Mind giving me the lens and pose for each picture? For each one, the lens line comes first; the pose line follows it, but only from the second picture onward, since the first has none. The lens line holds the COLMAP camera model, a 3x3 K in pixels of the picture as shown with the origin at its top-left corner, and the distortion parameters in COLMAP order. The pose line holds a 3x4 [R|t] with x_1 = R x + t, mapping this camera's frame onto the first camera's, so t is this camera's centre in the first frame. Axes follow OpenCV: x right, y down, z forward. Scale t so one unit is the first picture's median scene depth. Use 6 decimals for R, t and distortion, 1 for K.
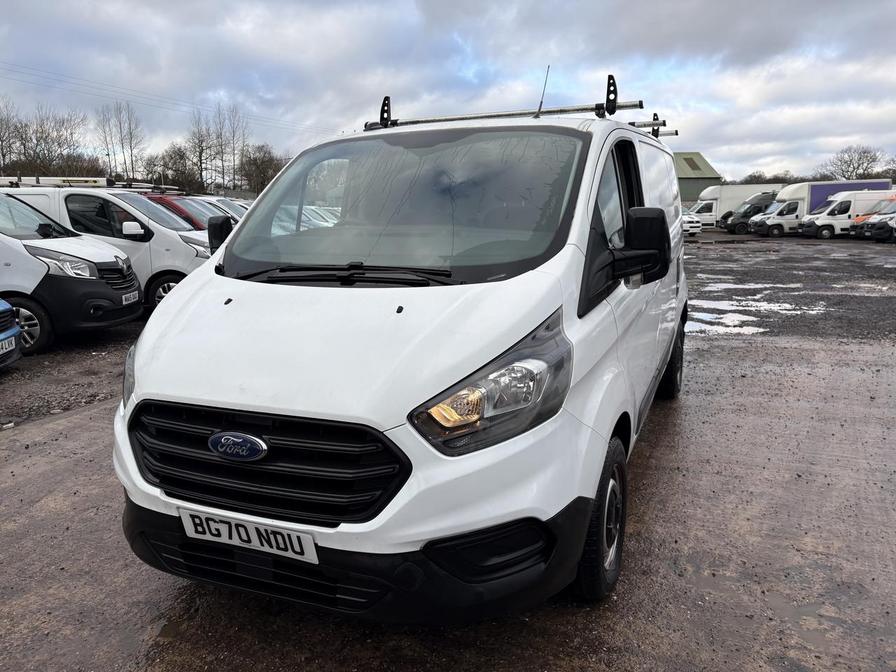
lens RADIAL K [[706.1, 0, 448.0], [0, 706.1, 336.0], [0, 0, 1]] dist [0.040926, -0.040762]
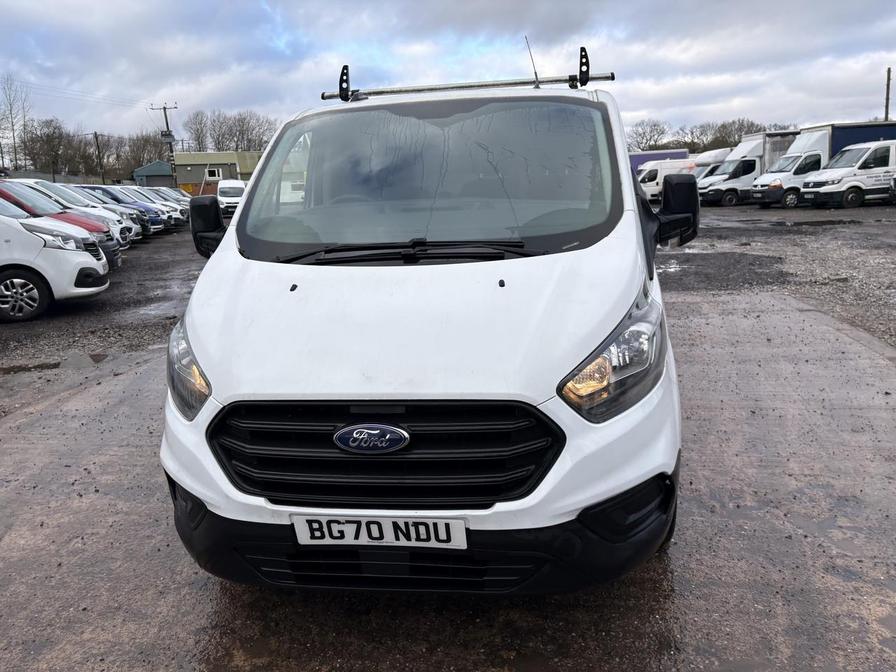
lens RADIAL K [[706.1, 0, 448.0], [0, 706.1, 336.0], [0, 0, 1]] dist [0.040926, -0.040762]
pose [[0.962433, -0.082788, 0.258590, -0.345435], [0.074298, 0.996332, 0.042449, -0.010013], [-0.261156, -0.021642, 0.965054, 0.059858]]
